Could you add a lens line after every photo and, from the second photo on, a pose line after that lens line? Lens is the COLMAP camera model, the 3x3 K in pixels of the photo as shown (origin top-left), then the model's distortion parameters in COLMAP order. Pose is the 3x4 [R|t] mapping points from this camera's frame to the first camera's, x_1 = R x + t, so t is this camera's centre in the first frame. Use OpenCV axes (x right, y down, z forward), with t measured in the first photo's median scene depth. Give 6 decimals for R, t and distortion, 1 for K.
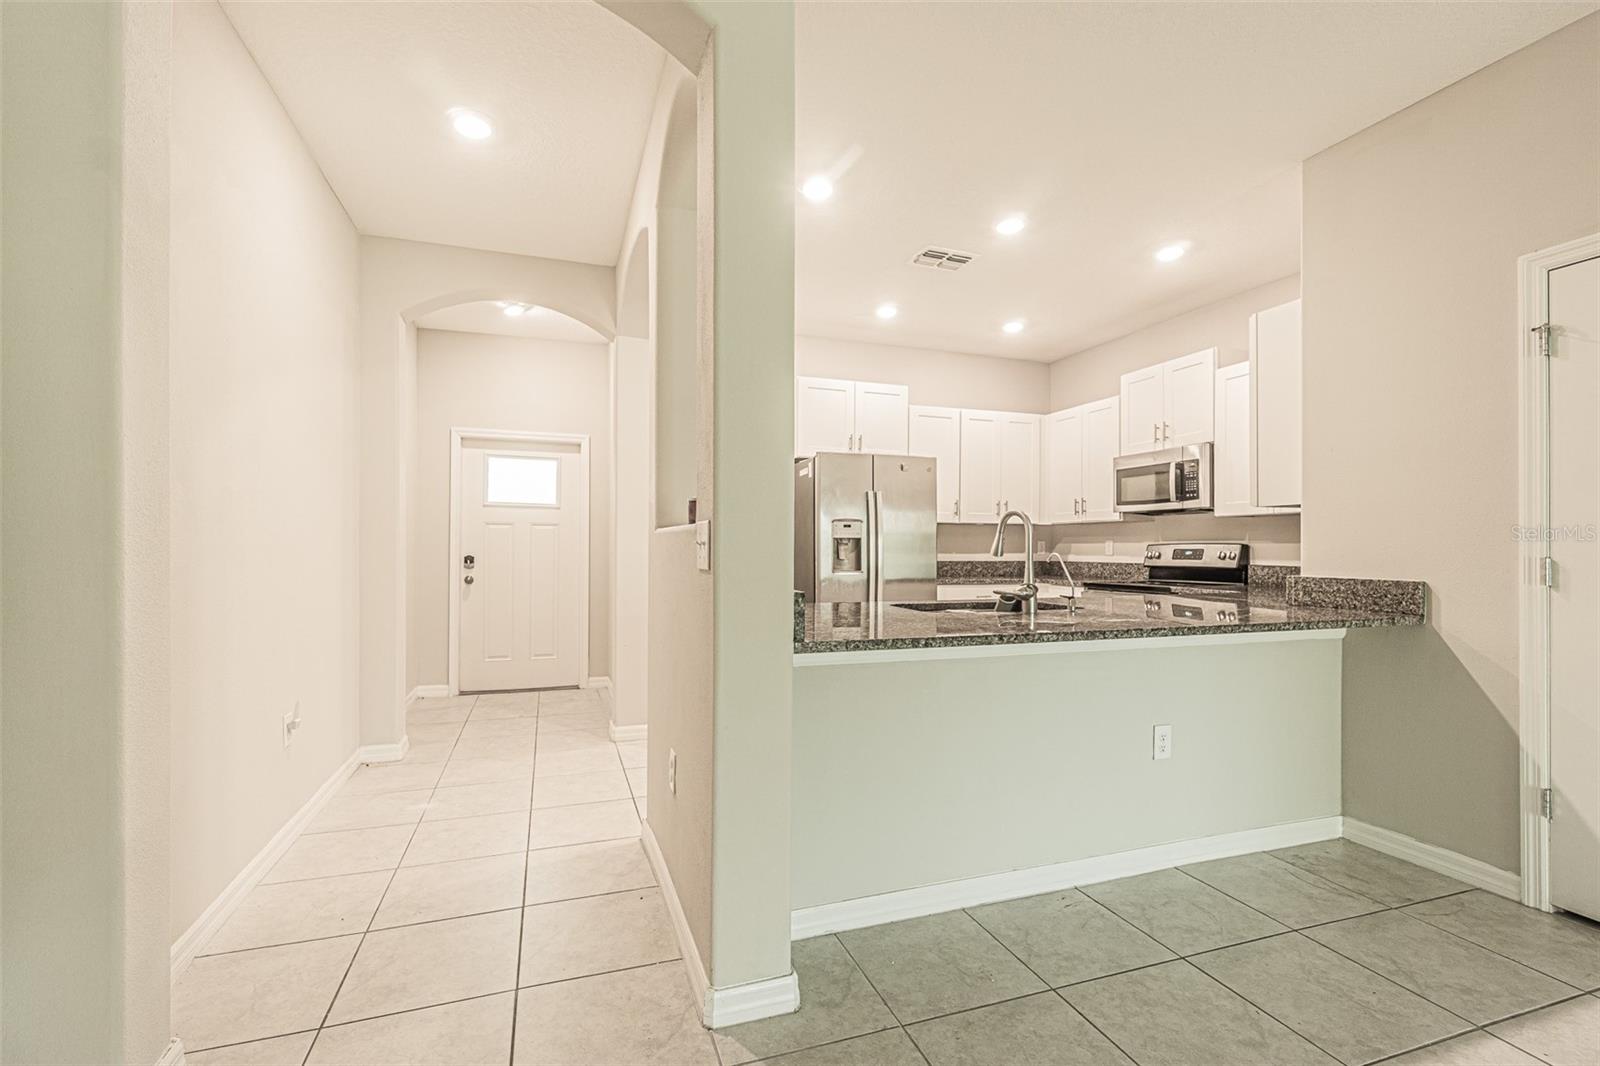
lens RADIAL K [[703.5, 0, 780.1], [0, 703.5, 537.6], [0, 0, 1]] dist [-0.002508, 0.001195]
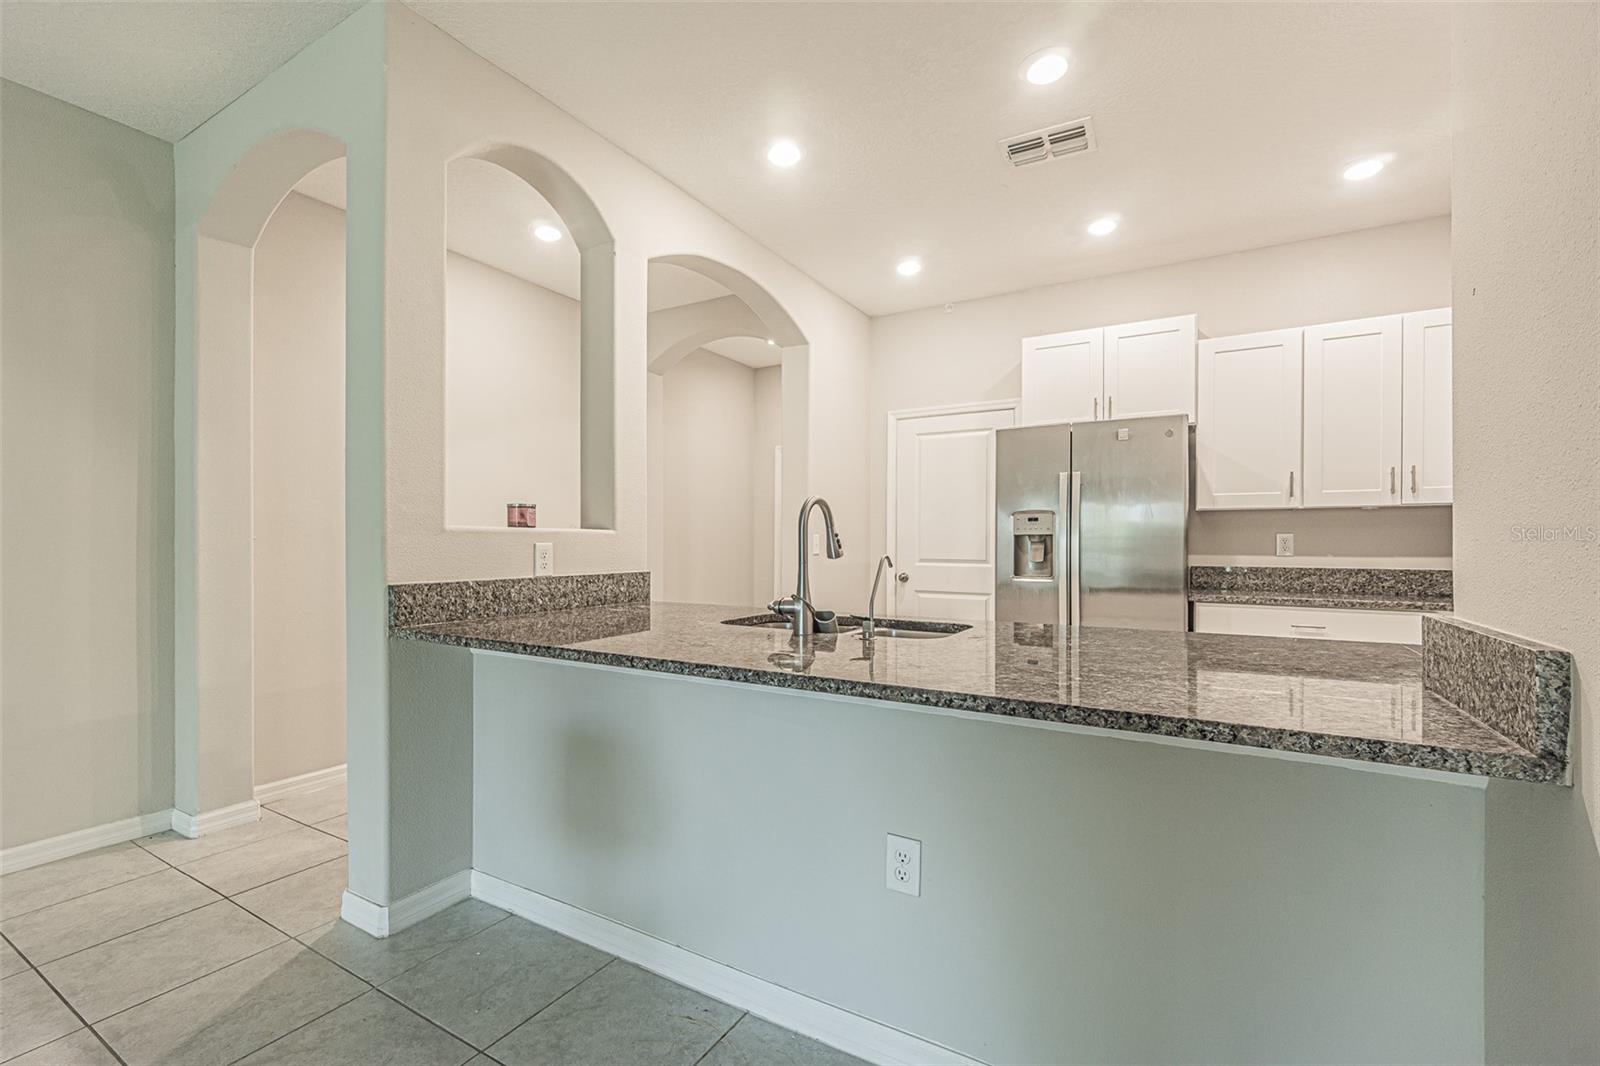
lens RADIAL K [[703.5, 0, 802.8], [0, 703.5, 533.8], [0, 0, 1]] dist [-0.002508, 0.001195]
pose [[0.643336, -0.014833, -0.765441, 0.546657], [0.011125, 0.999888, -0.010026, 0.004562], [0.765504, -0.002065, 0.643428, 0.307477]]
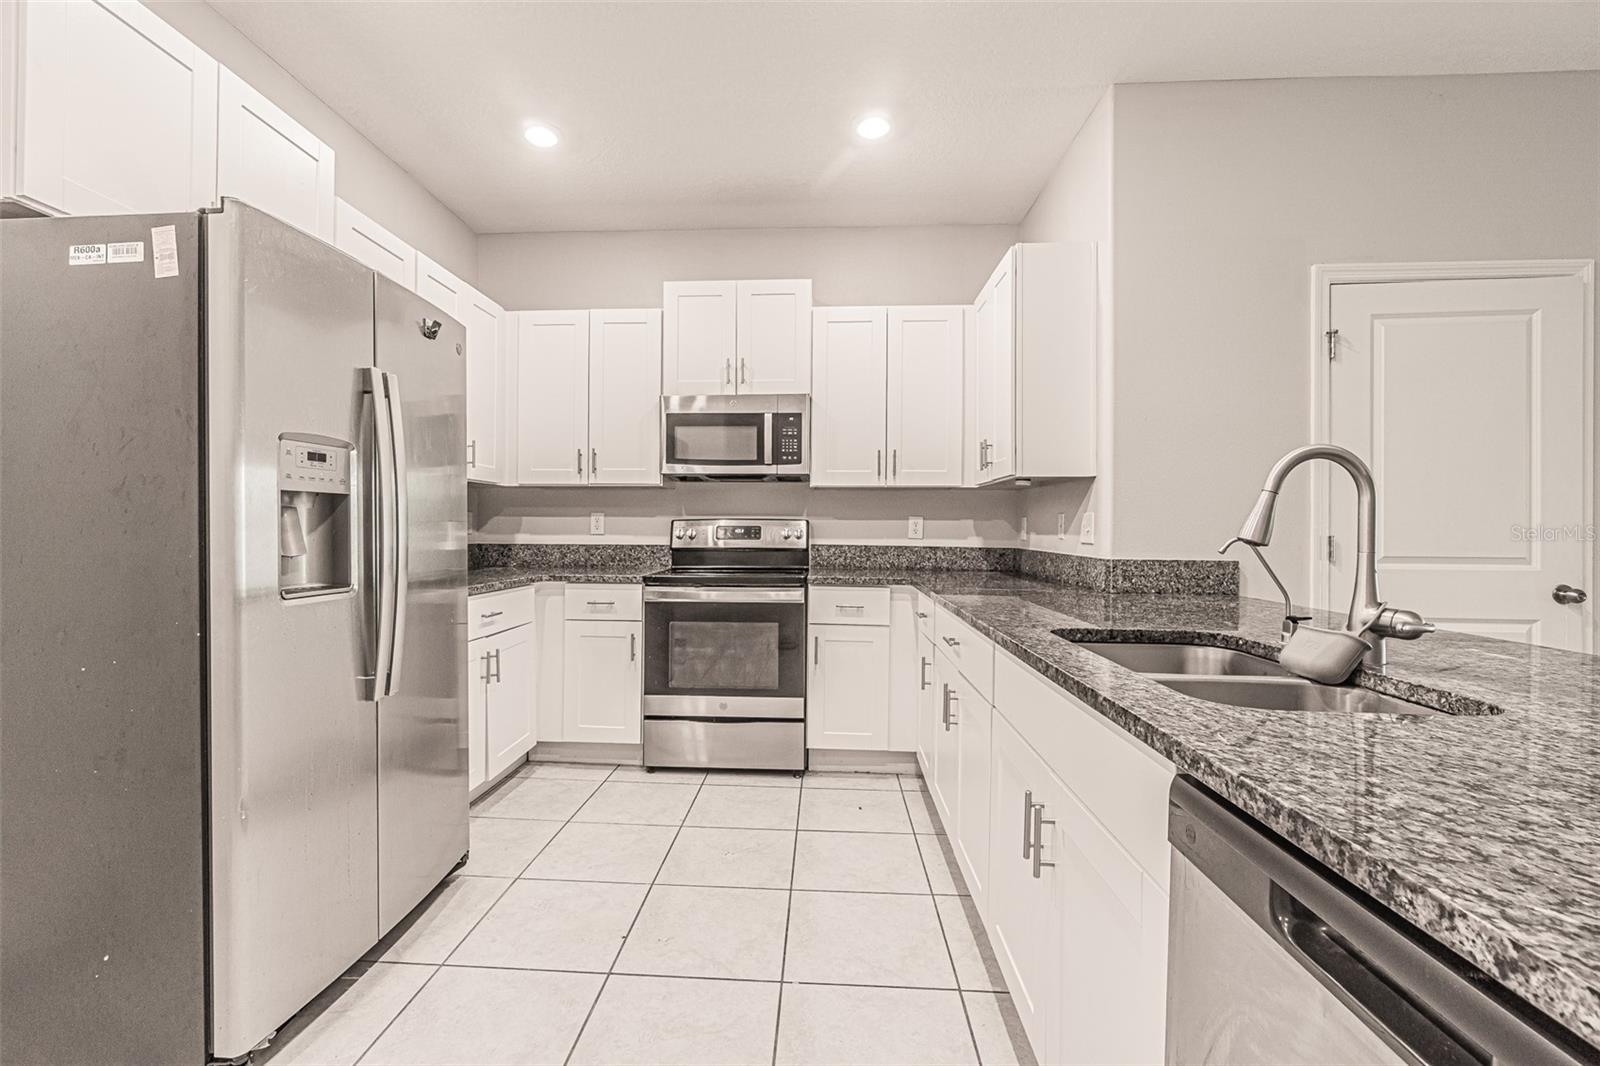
lens RADIAL K [[703.5, 0, 793.4], [0, 703.5, 527.9], [0, 0, 1]] dist [-0.002508, 0.001195]
pose [[0.367224, -0.000761, 0.930132, -0.141903], [-0.019373, 0.999776, 0.008466, 0.010814], [-0.929931, -0.021128, 0.367127, 0.684039]]
